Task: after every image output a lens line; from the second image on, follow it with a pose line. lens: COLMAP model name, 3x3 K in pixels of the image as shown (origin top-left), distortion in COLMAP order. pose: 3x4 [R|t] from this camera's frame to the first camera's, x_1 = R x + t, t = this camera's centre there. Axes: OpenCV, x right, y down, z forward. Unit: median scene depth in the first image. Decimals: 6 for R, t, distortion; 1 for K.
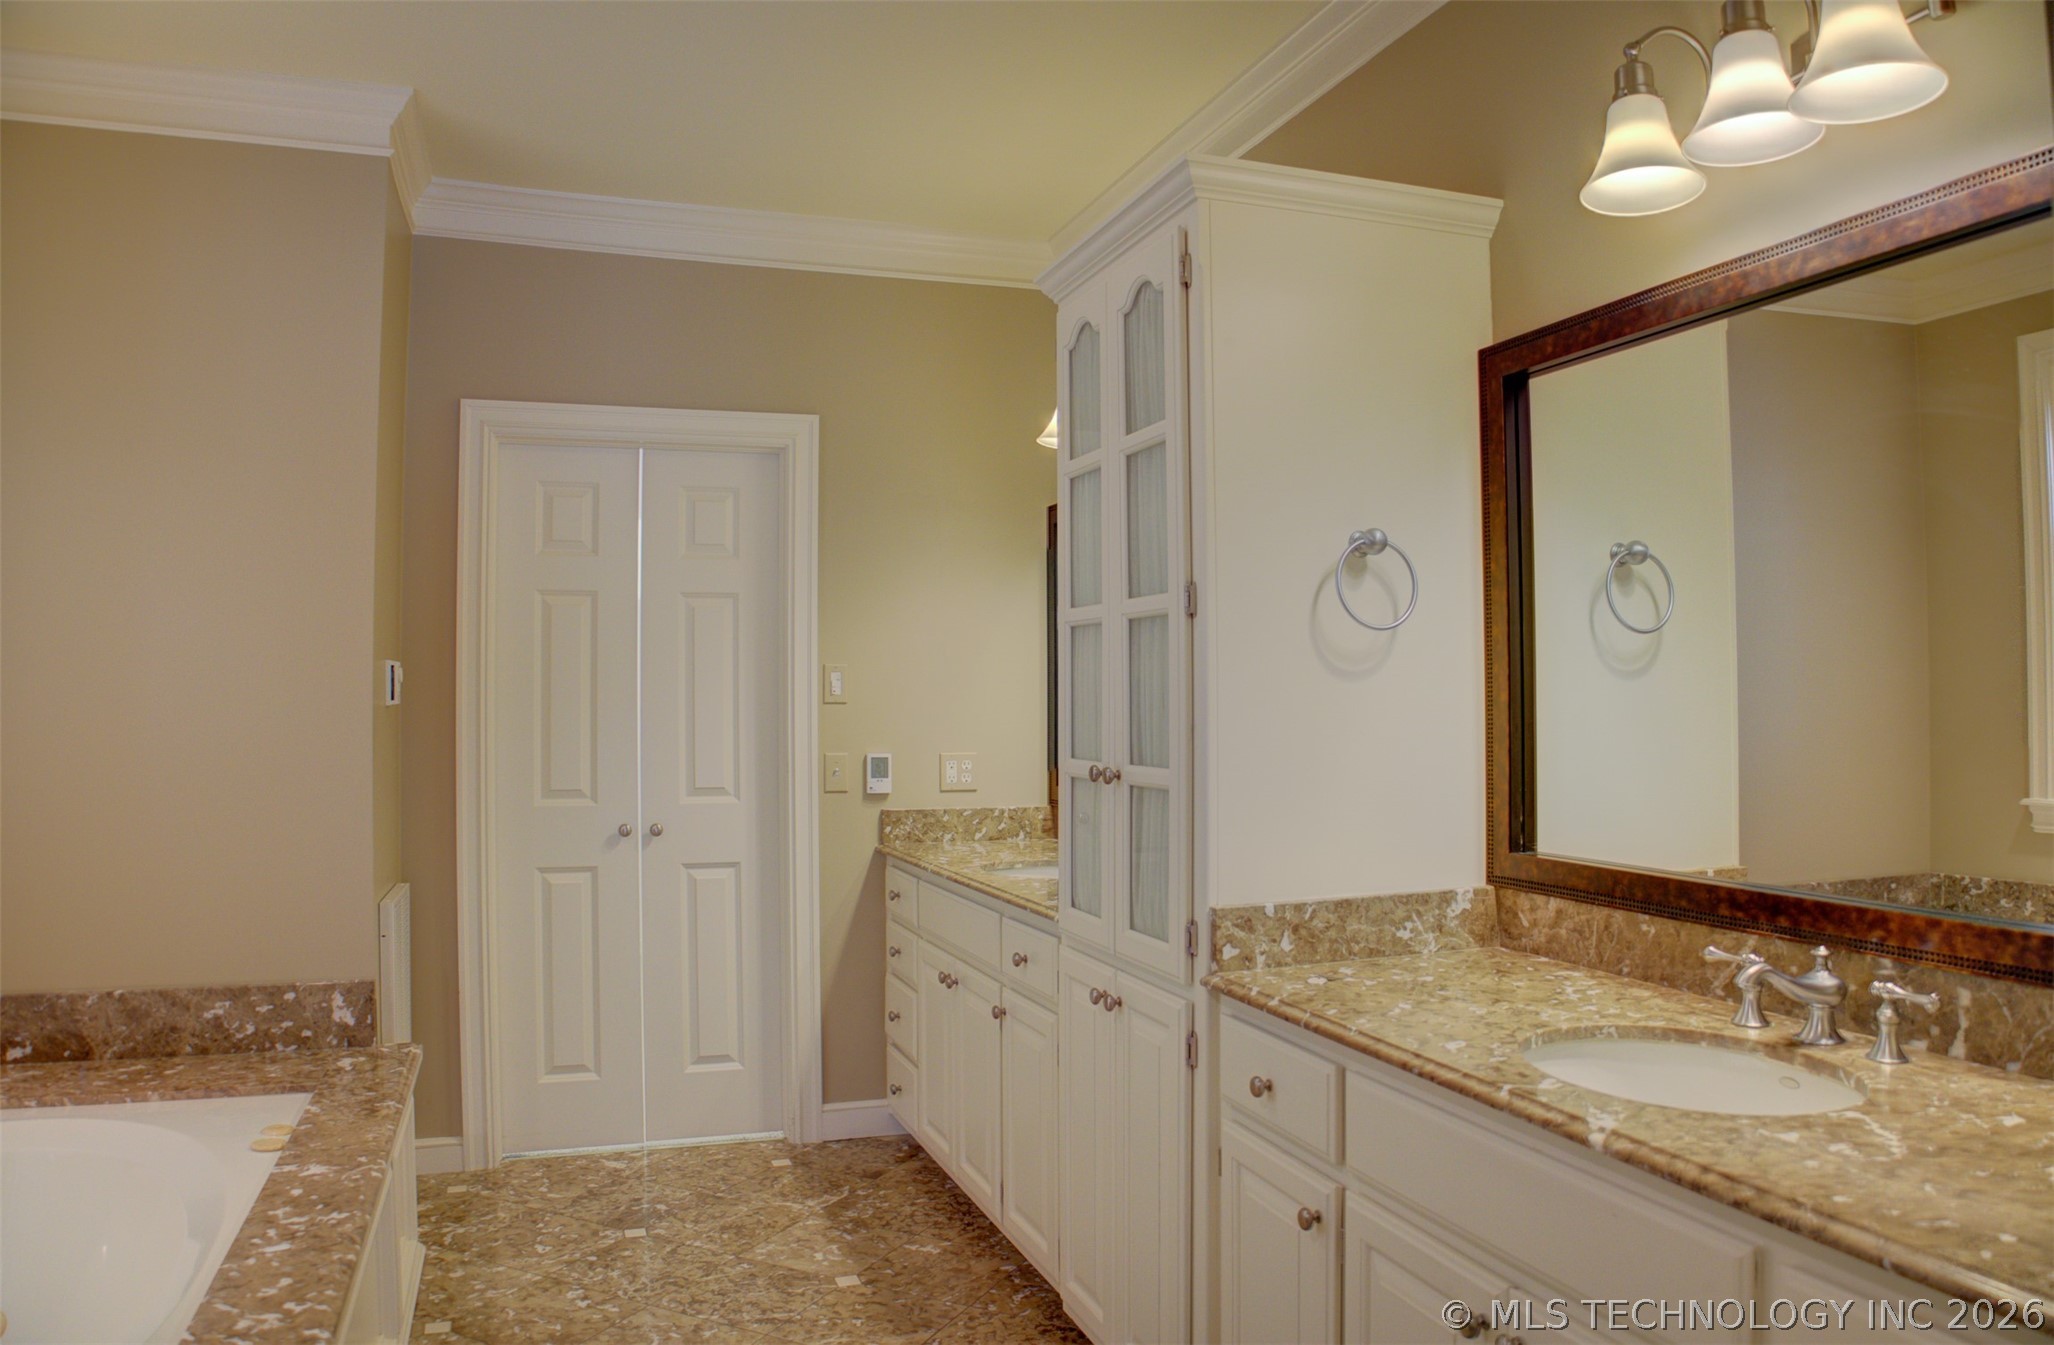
lens RADIAL K [[1408.0, 0, 1035.2], [0, 1408.0, 678.3], [0, 0, 1]] dist [-0.120932, 0.032088]
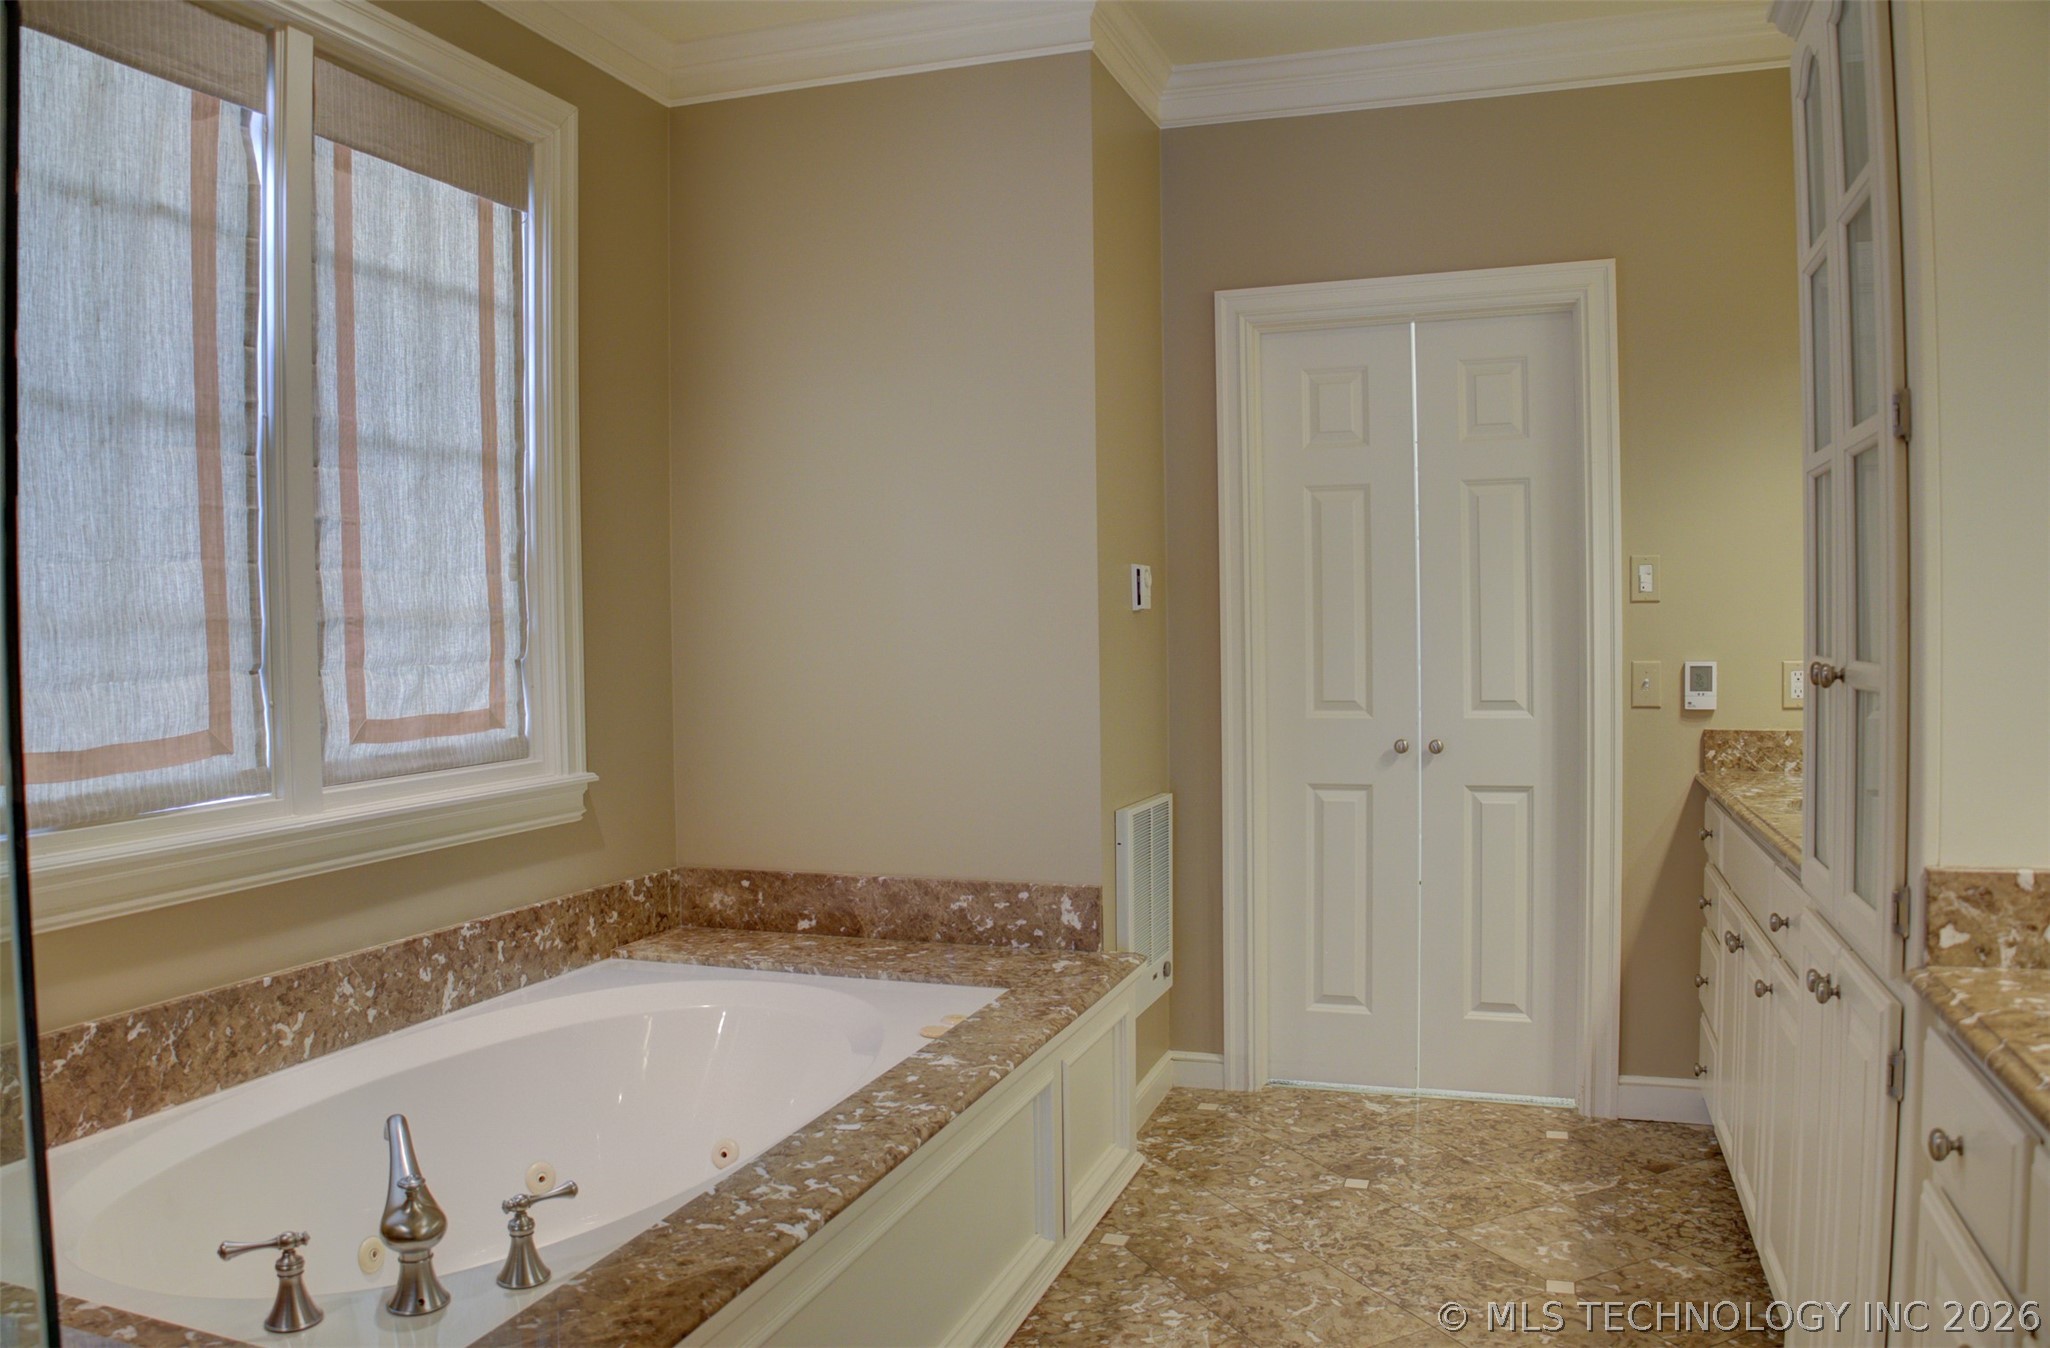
lens RADIAL K [[1465.8, 0, 1018.7], [0, 1465.8, 673.3], [0, 0, 1]] dist [-0.159105, 0.098051]
pose [[0.771301, 0.004525, -0.636455, 0.144276], [0.027614, 0.998795, 0.040566, 0.020752], [0.635871, -0.048864, 0.770247, 0.143792]]
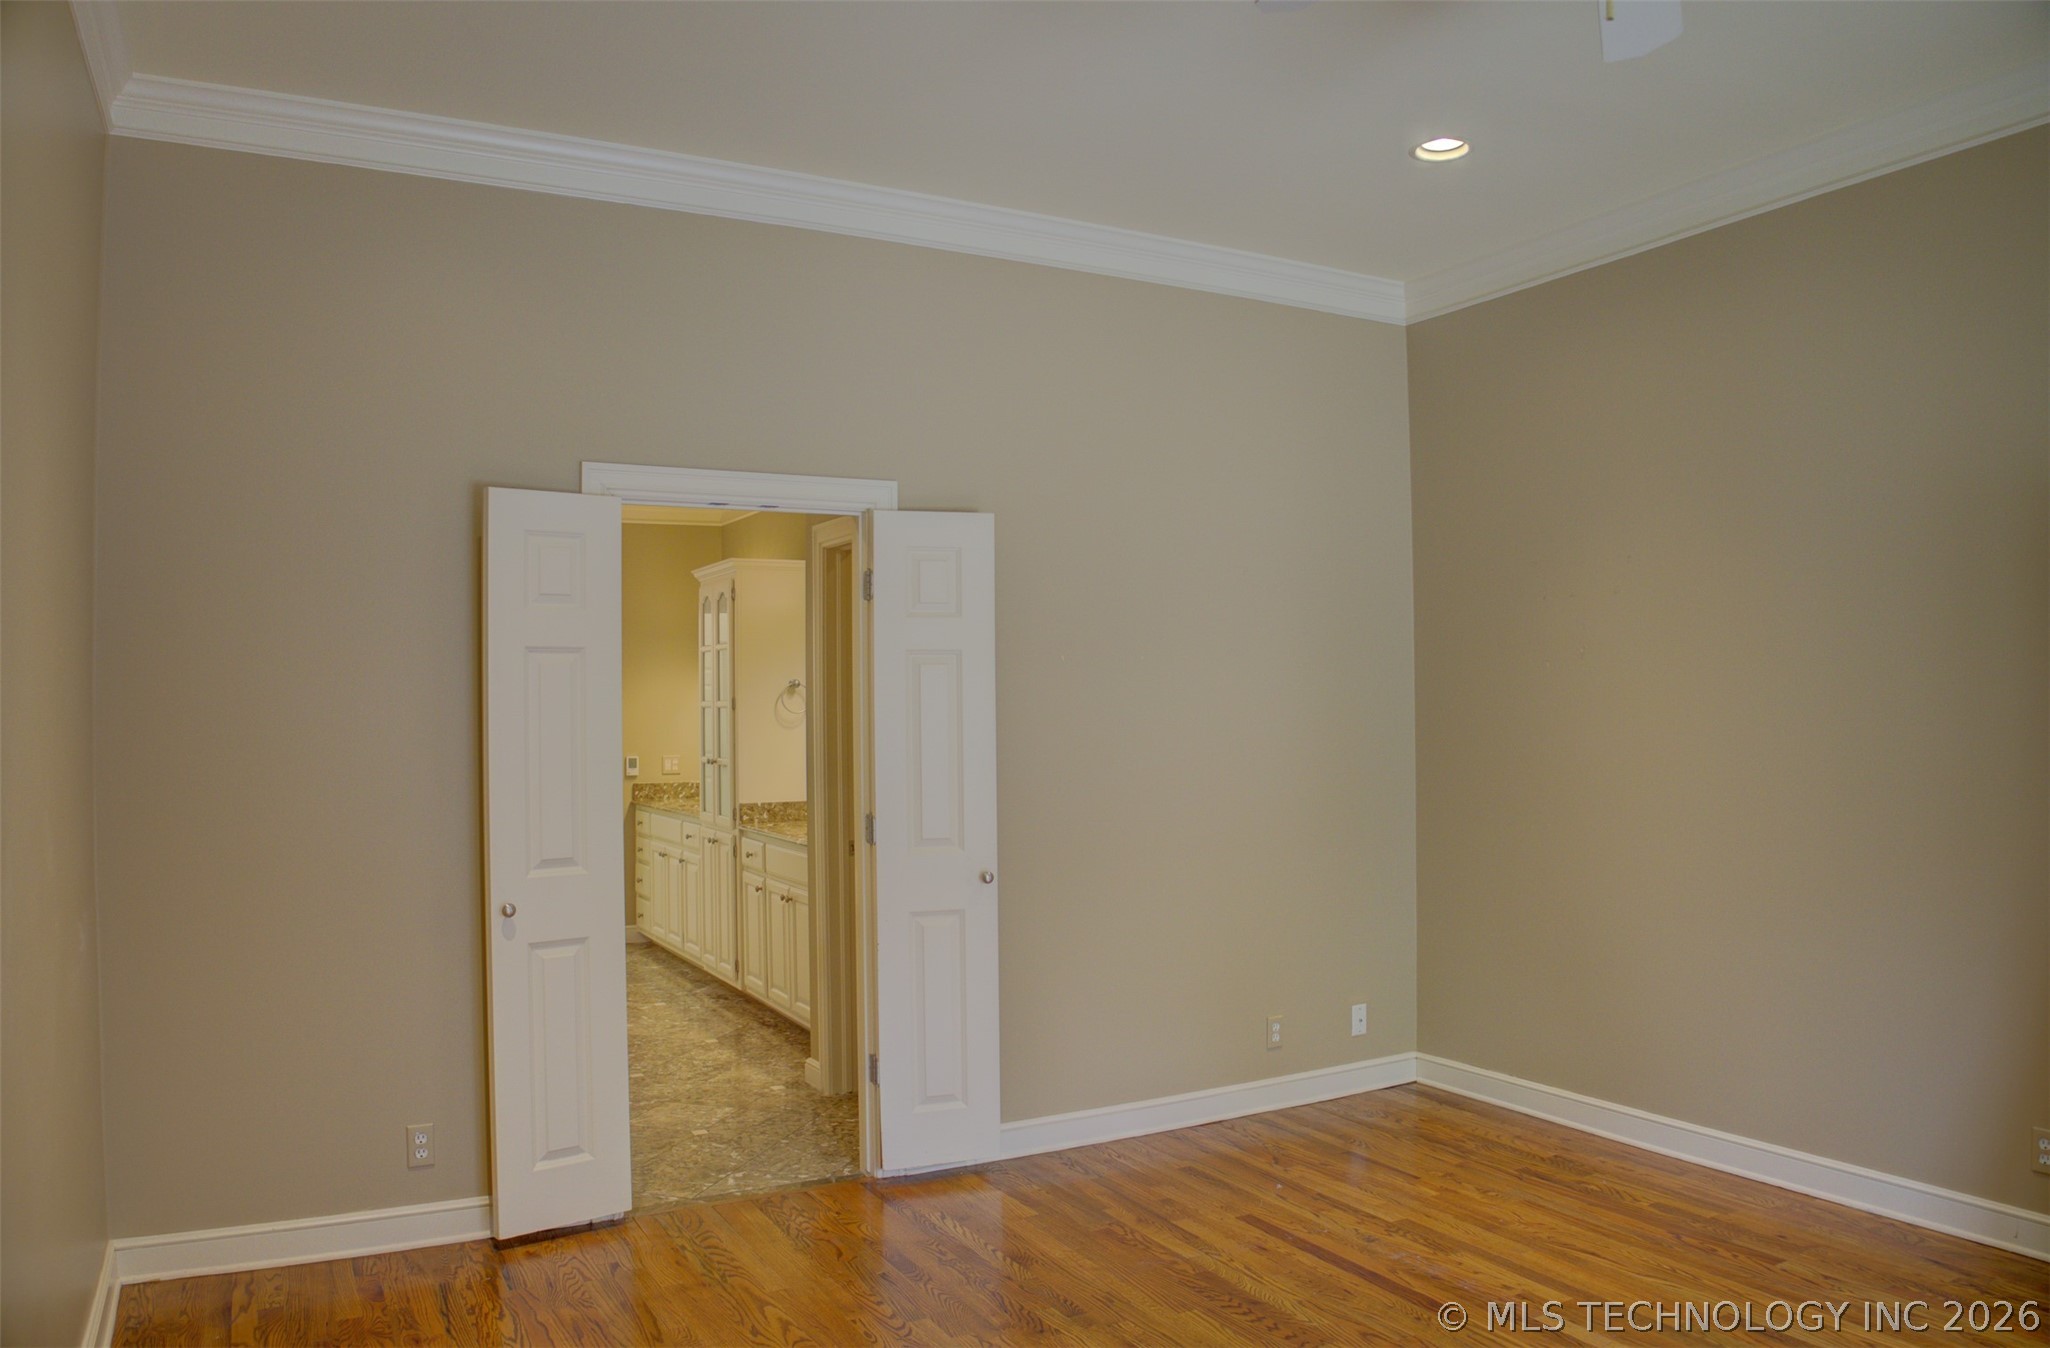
lens RADIAL K [[1465.8, 0, 1018.7], [0, 1465.8, 673.3], [0, 0, 1]] dist [-0.159105, 0.098051]
pose [[0.989036, -0.003064, 0.147641, 0.175987], [0.003725, 0.999984, -0.004197, -0.073431], [-0.147626, 0.004701, 0.989032, -1.534064]]
